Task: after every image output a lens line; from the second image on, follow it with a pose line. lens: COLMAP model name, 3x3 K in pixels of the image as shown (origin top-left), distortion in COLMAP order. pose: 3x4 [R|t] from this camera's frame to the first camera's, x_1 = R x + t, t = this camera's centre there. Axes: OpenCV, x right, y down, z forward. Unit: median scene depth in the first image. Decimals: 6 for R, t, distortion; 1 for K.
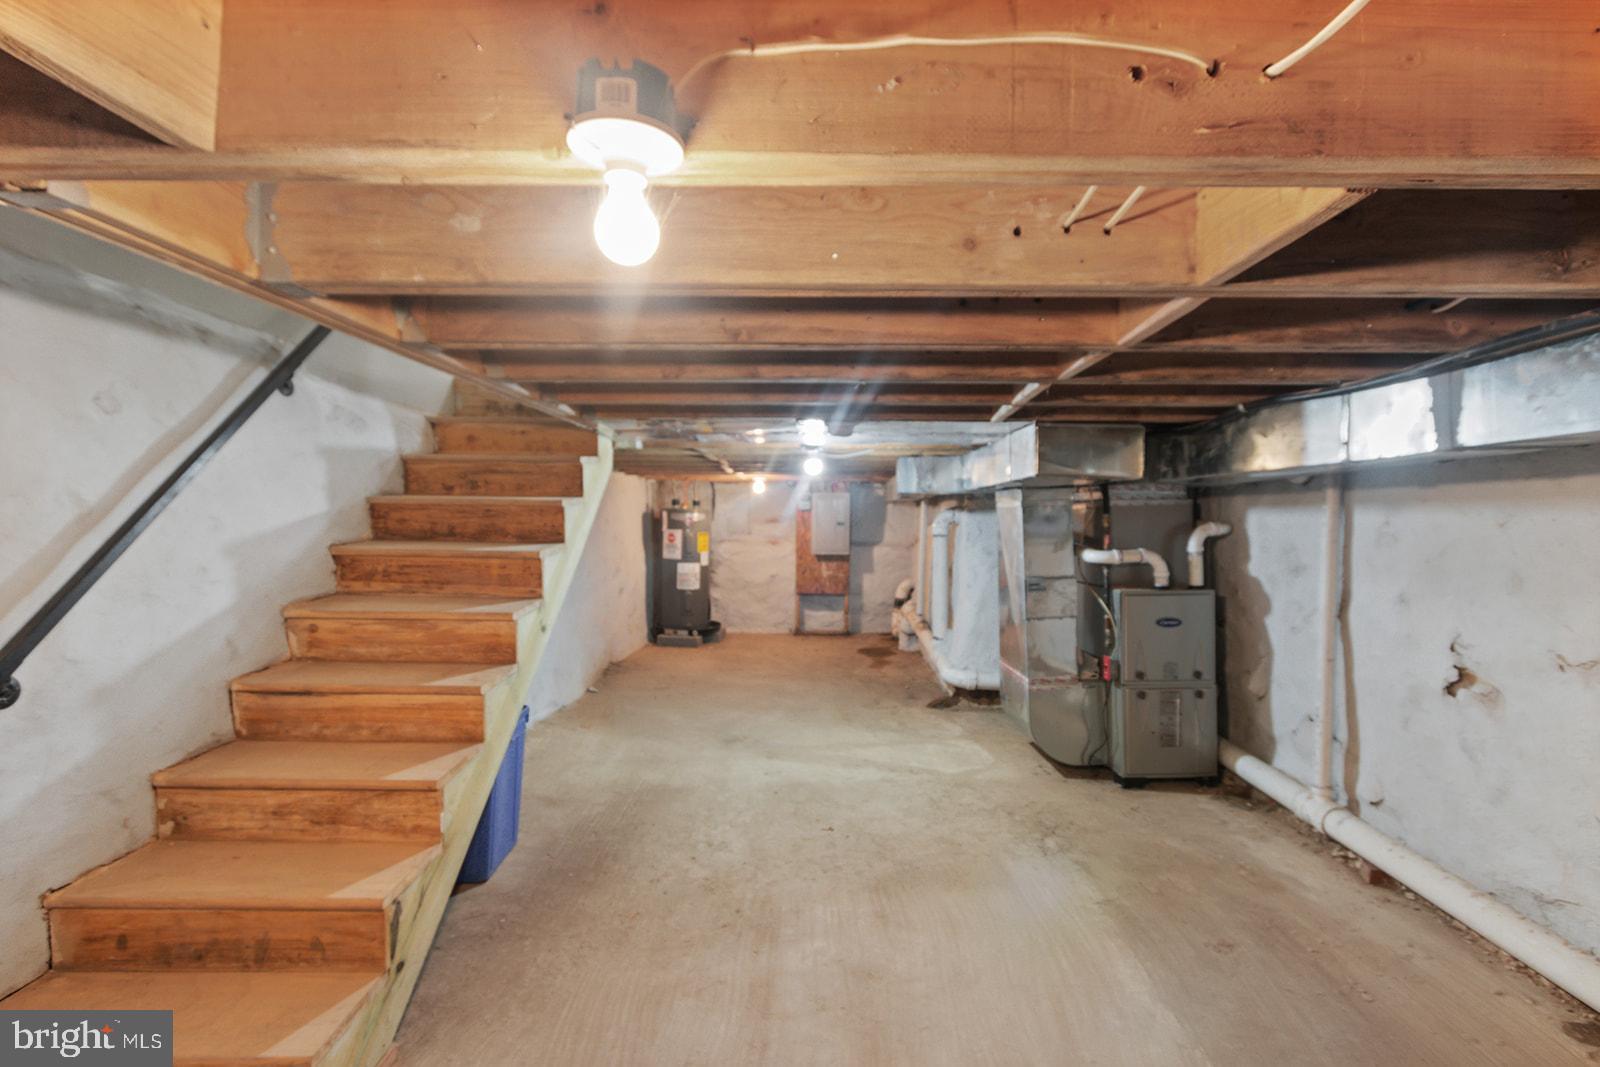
lens RADIAL K [[753.3, 0, 802.4], [0, 753.3, 525.0], [0, 0, 1]] dist [0.001908, 0.000107]
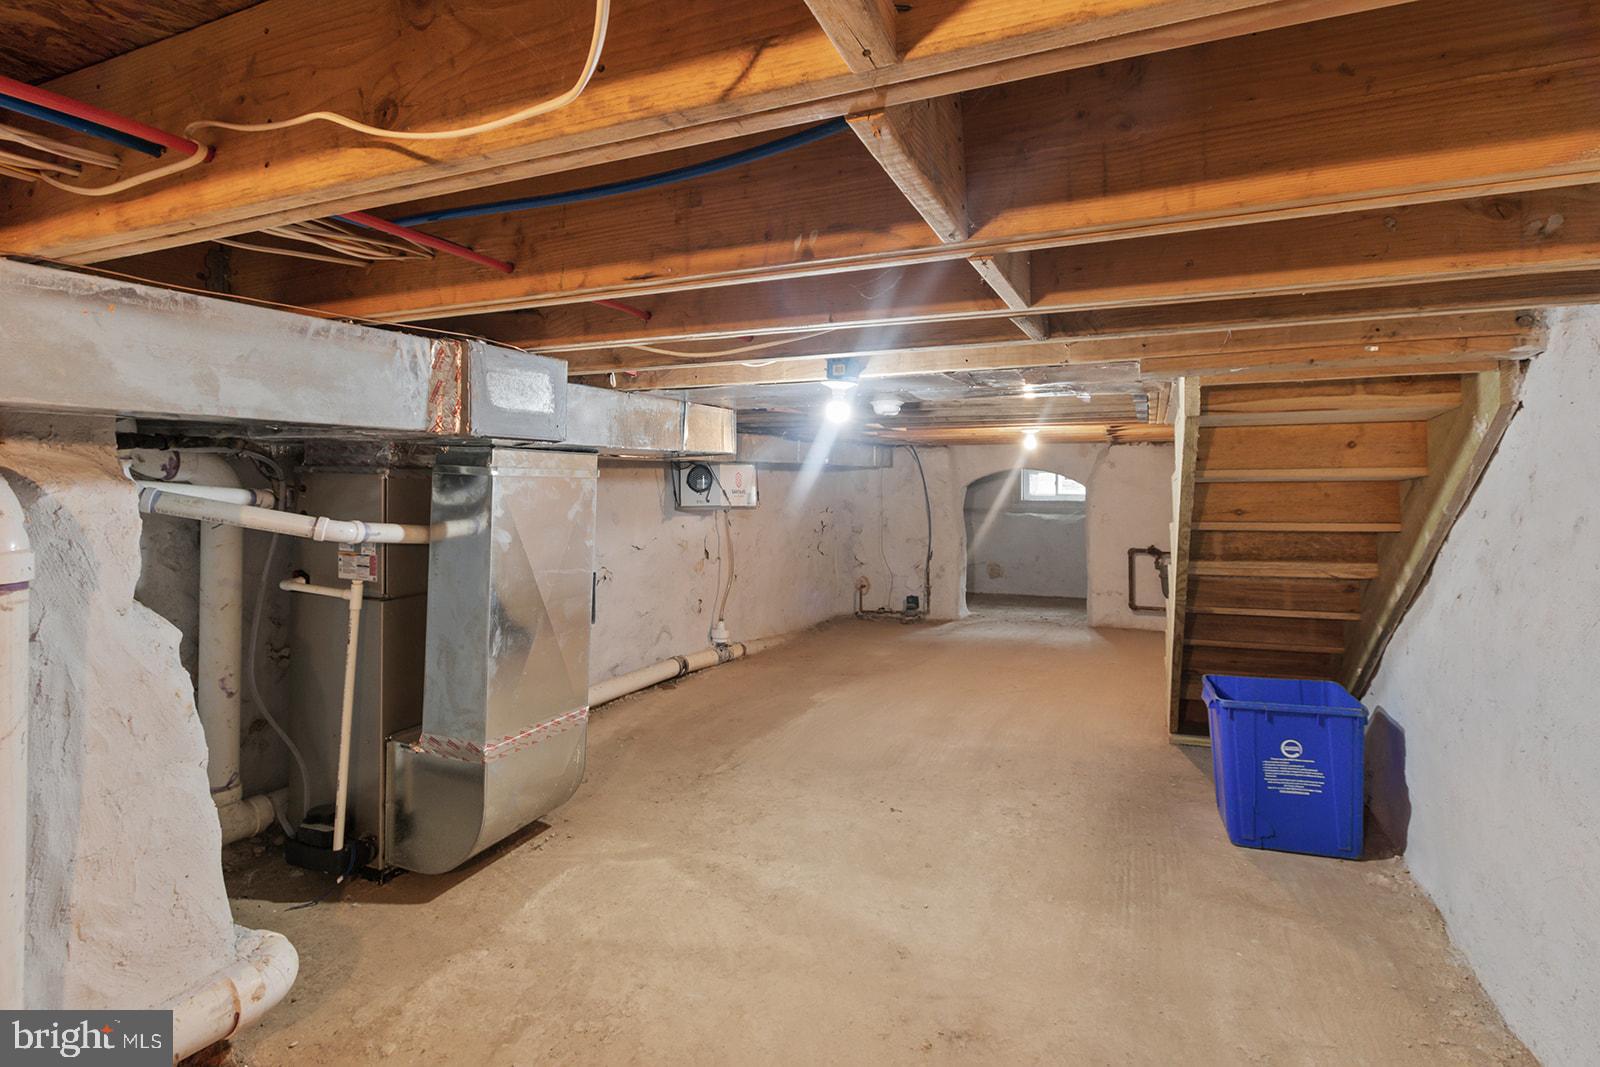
lens RADIAL K [[753.3, 0, 829.5], [0, 753.3, 475.2], [0, 0, 1]] dist [0.001908, 0.000107]
pose [[-0.930905, -0.000455, 0.365261, -0.236060], [0.000992, 0.999992, 0.003775, -0.034473], [-0.365260, 0.003876, -0.930897, 1.881822]]
